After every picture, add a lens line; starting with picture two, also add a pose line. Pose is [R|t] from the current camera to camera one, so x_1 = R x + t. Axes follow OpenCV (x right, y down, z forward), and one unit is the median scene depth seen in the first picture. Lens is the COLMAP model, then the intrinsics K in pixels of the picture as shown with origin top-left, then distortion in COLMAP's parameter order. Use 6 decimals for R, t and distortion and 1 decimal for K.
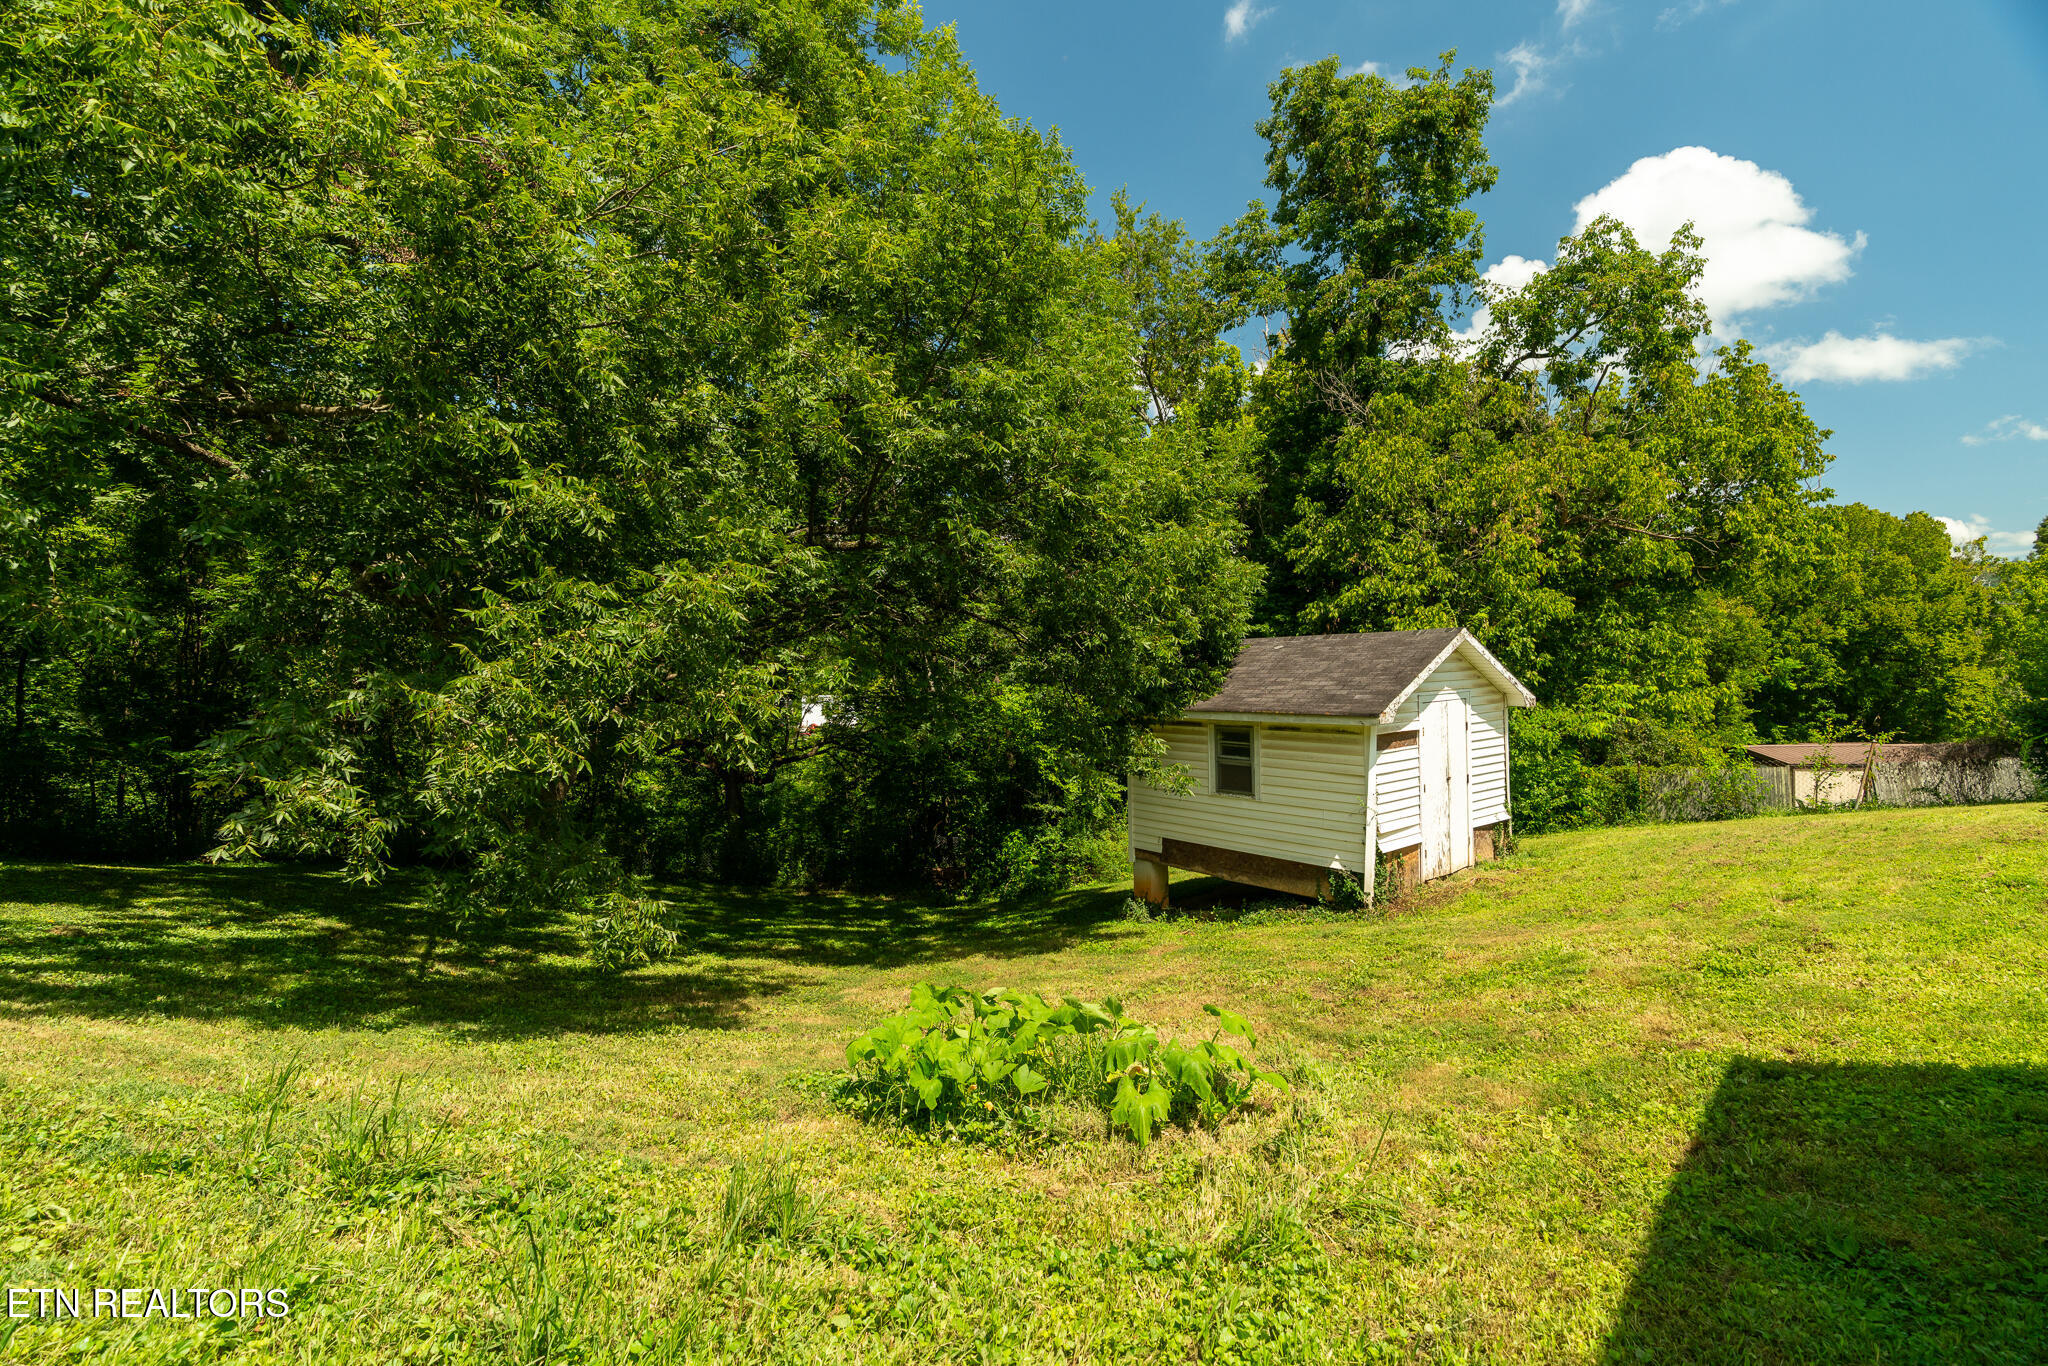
lens RADIAL K [[931.0, 0, 1015.0], [0, 931.0, 679.6], [0, 0, 1]] dist [-0.006377, 0.004315]
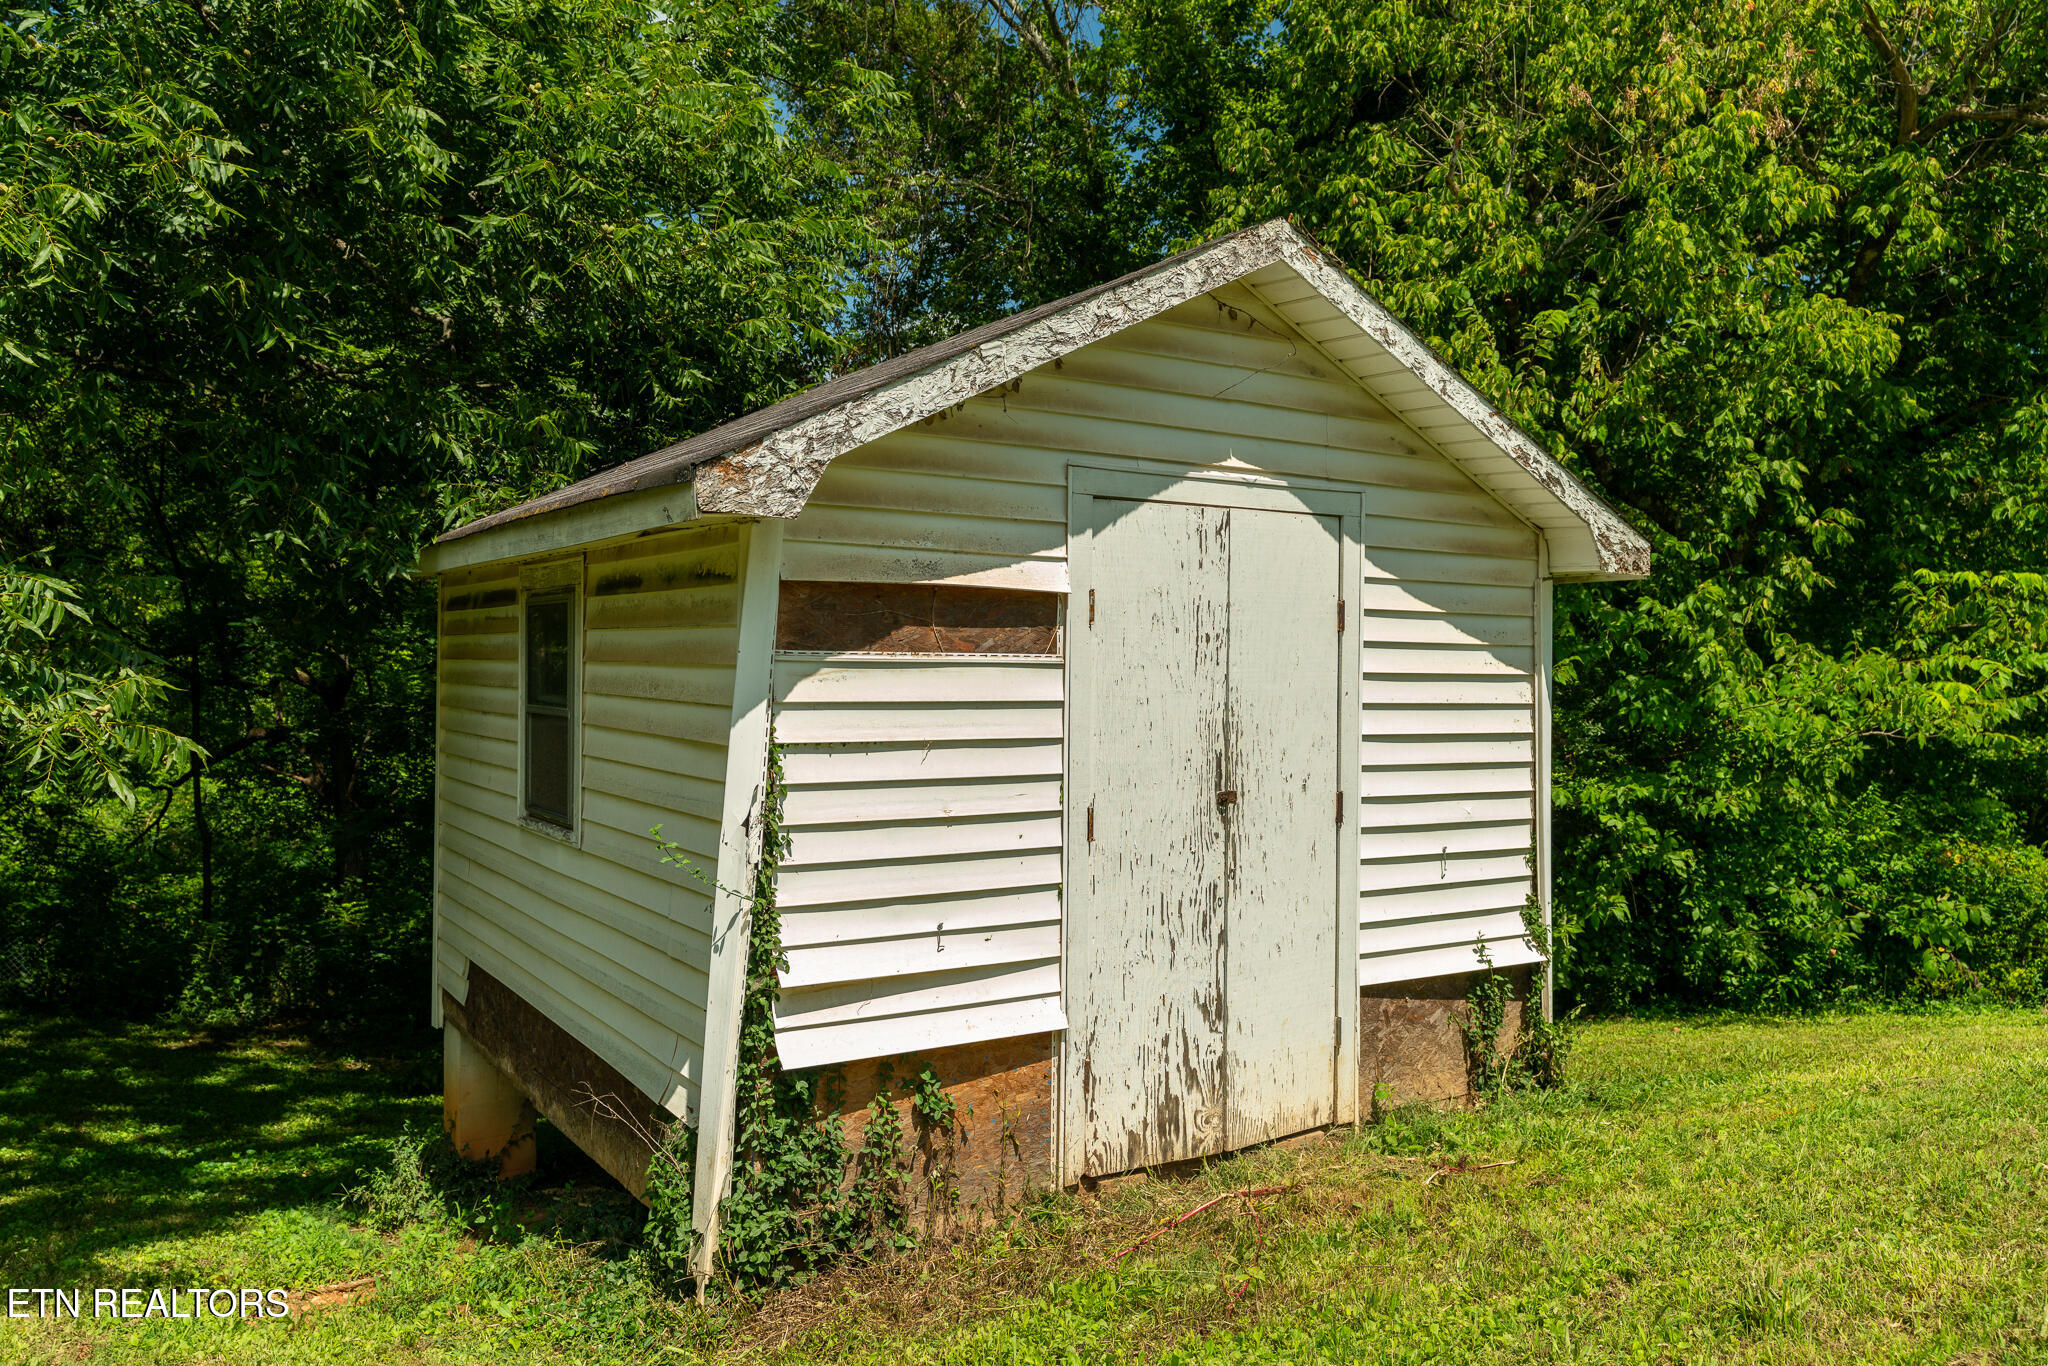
lens RADIAL K [[1528.5, 0, 1012.9], [0, 1528.5, 683.9], [0, 0, 1]] dist [0.004050, 0.000576]
pose [[0.995644, 0.036359, -0.085853, 0.417290], [-0.037237, 0.999269, -0.008644, 0.075521], [0.085476, 0.011803, 0.996270, 0.525335]]
